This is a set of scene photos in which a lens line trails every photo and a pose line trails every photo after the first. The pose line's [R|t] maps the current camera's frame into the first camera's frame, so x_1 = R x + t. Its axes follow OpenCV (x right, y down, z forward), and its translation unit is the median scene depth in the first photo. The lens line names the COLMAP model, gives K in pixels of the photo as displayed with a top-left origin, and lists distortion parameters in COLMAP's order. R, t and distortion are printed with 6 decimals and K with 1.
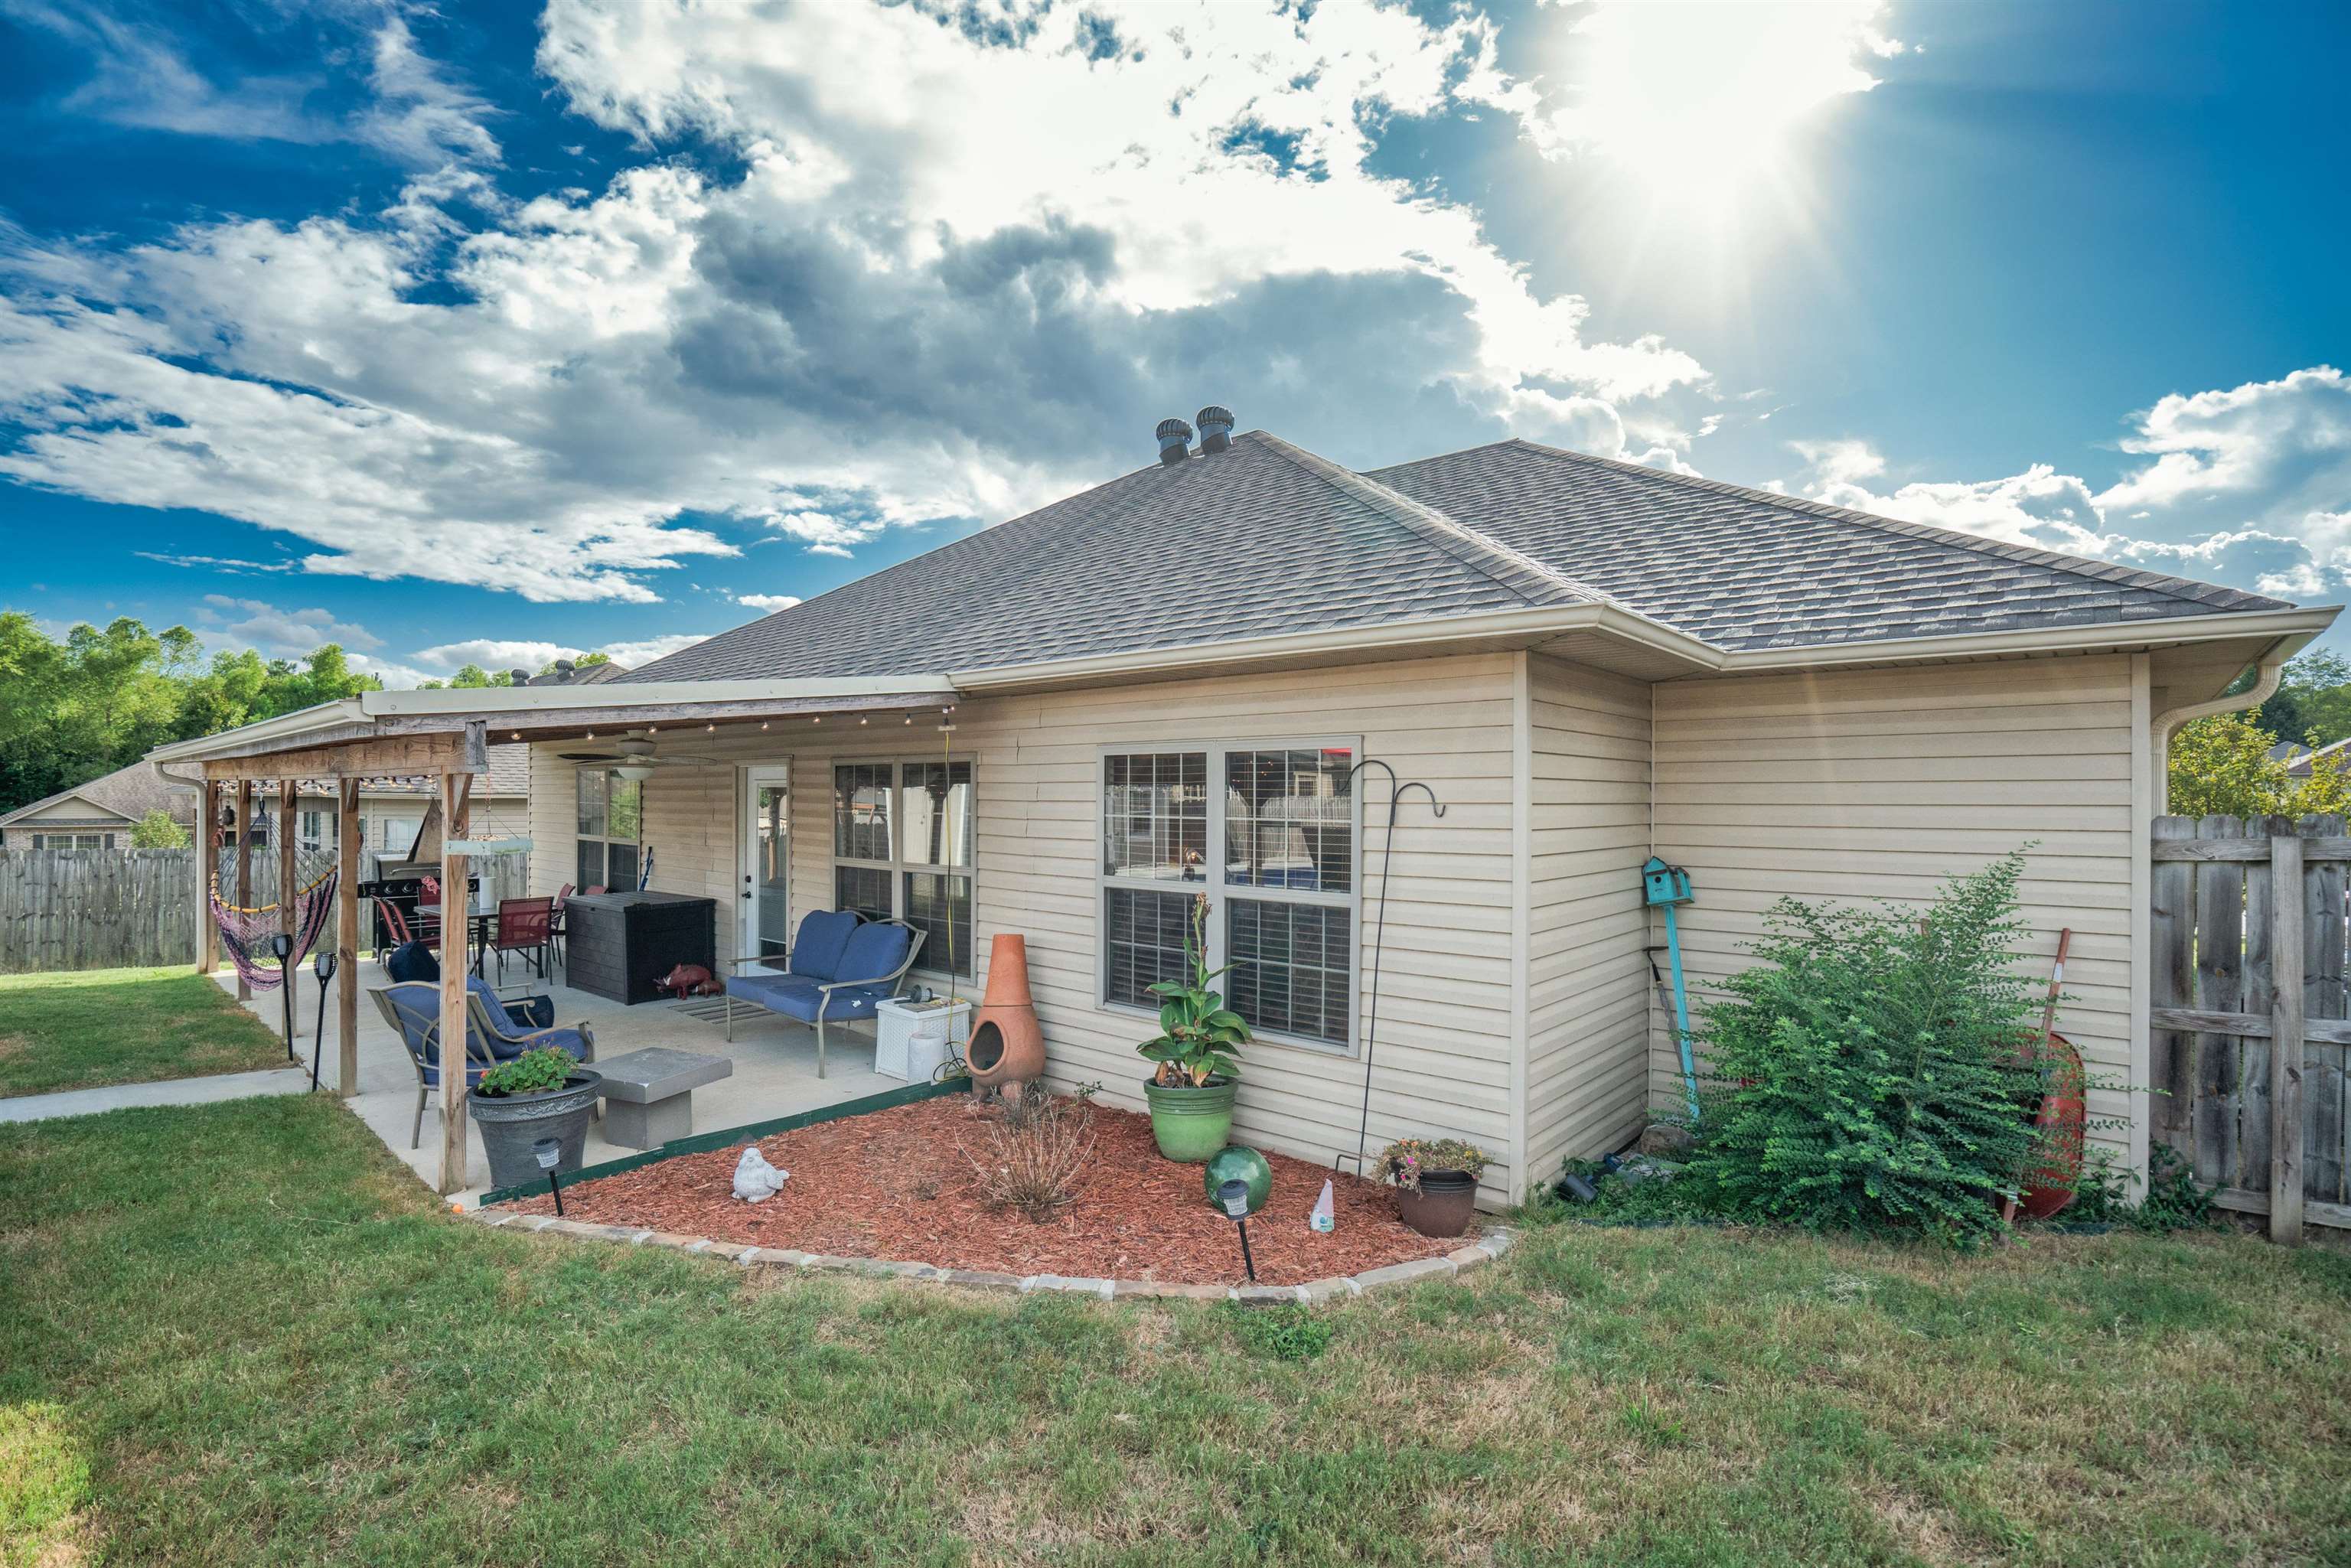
lens RADIAL K [[1067.9, 0, 1177.0], [0, 1067.9, 794.5], [0, 0, 1]] dist [-0.038369, 0.000447]
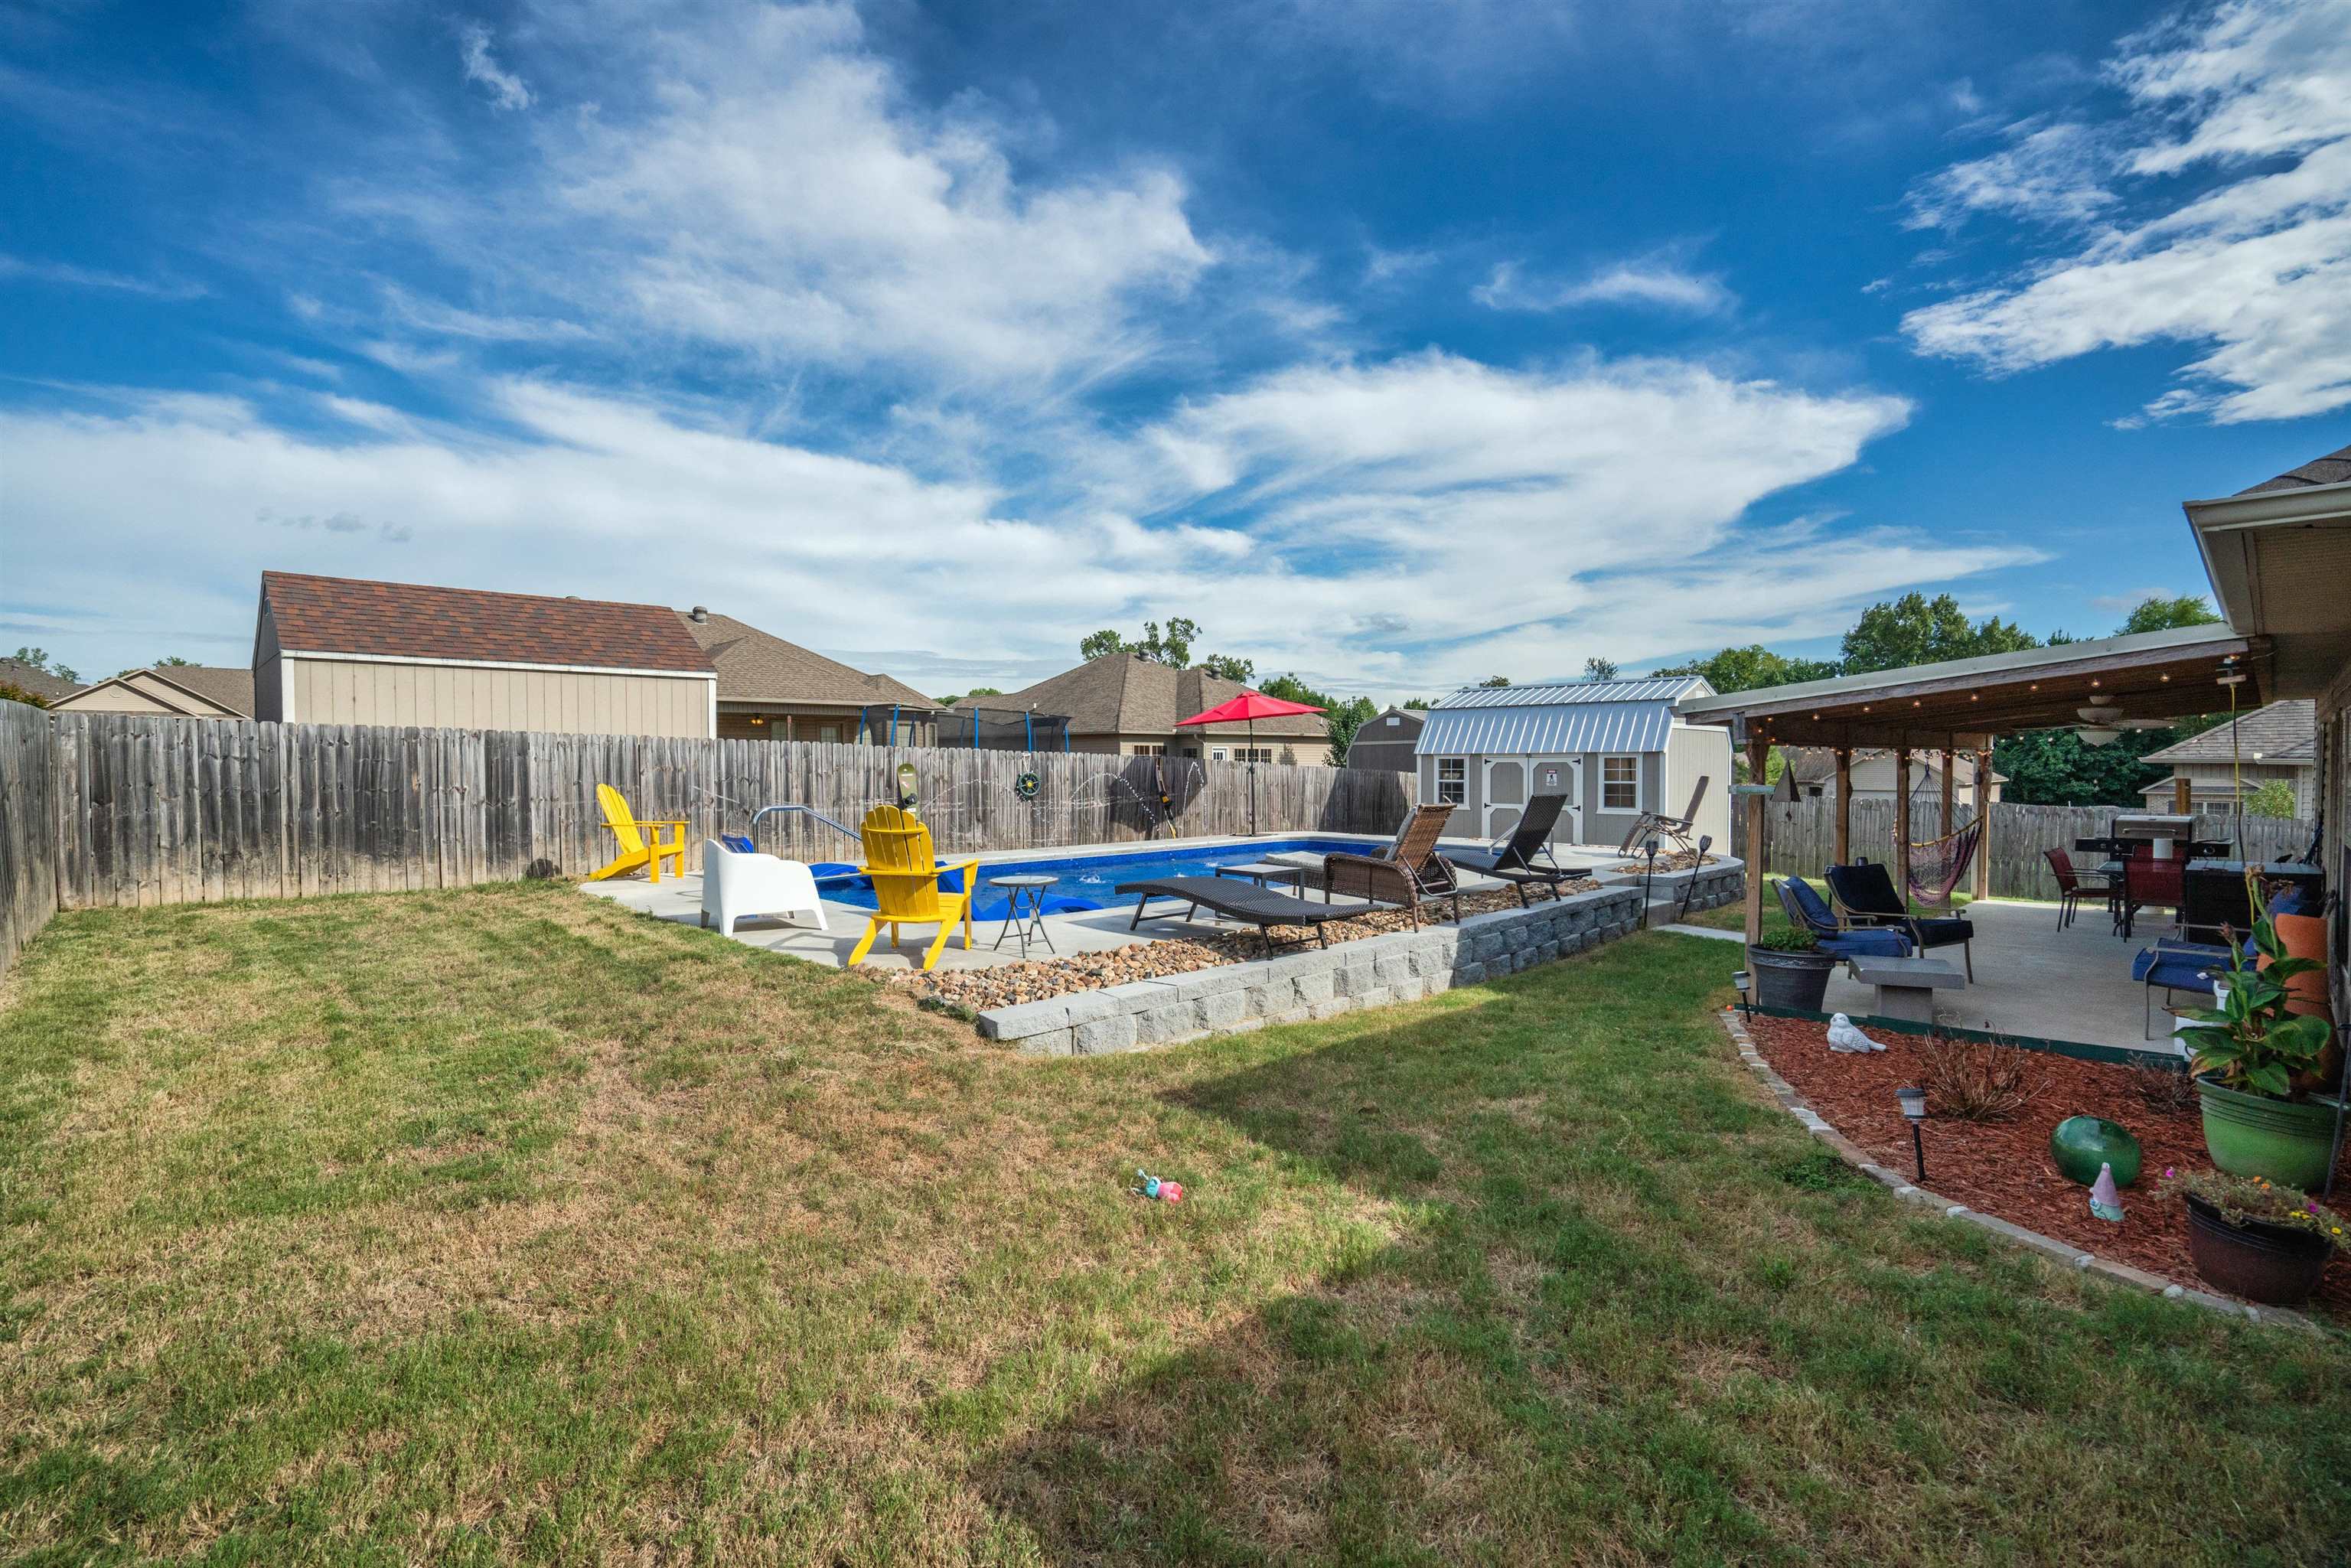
lens RADIAL K [[1067.9, 0, 1174.2], [0, 1067.9, 787.5], [0, 0, 1]] dist [-0.038369, 0.000447]
pose [[-0.082112, 0.011506, -0.996557, 1.279113], [0.011220, 0.999881, 0.010620, 0.025300], [0.996560, -0.010309, -0.082232, 0.324735]]
